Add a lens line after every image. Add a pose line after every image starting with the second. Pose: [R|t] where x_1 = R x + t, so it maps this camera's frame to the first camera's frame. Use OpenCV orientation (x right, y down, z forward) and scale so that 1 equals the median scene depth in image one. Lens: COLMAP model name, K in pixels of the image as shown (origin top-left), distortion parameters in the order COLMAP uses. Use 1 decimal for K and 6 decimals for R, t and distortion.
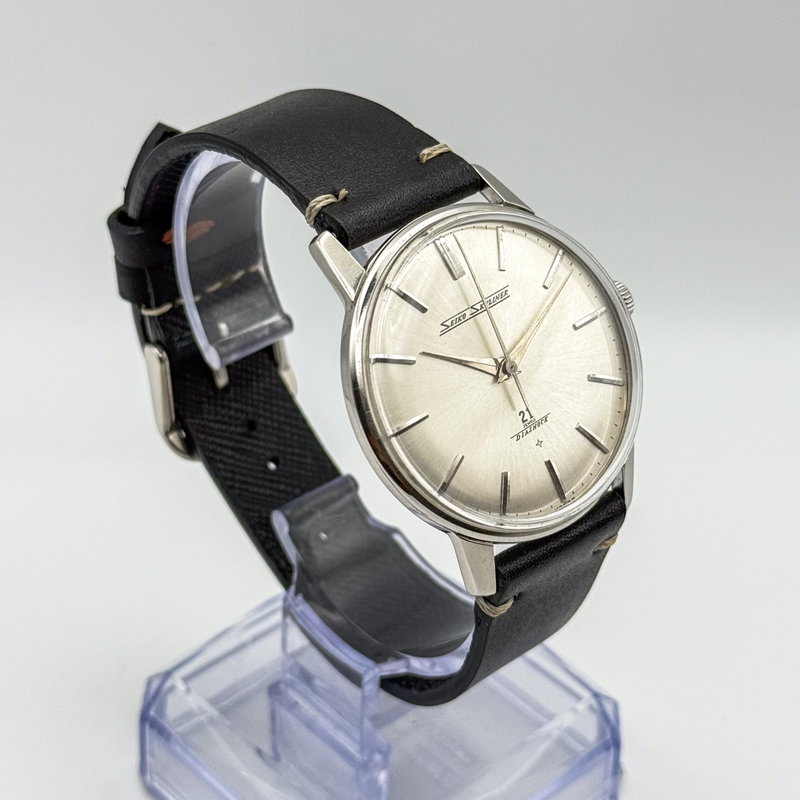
lens RADIAL K [[1983.3, 0, 400.0], [0, 1983.3, 400.0], [0, 0, 1]] dist [0.218926, -0.163763]
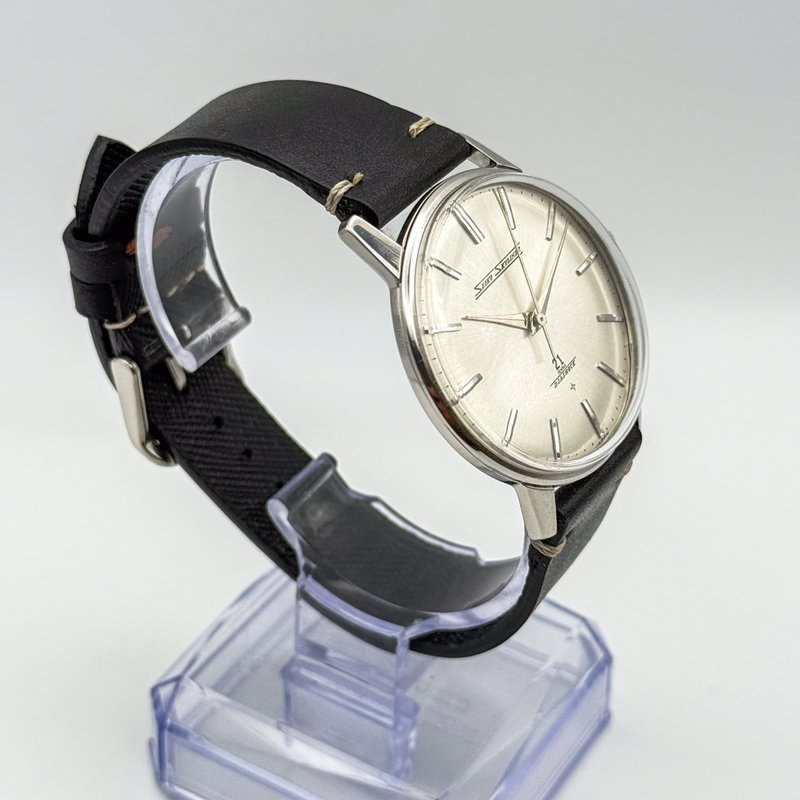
lens RADIAL K [[1983.3, 0, 400.0], [0, 1983.3, 400.0], [0, 0, 1]] dist [0.218926, -0.163763]
pose [[0.963812, -0.163232, 0.210765, -0.207034], [0.159874, 0.986586, 0.032994, -0.017652], [-0.213323, 0.001896, 0.976980, -0.008286]]
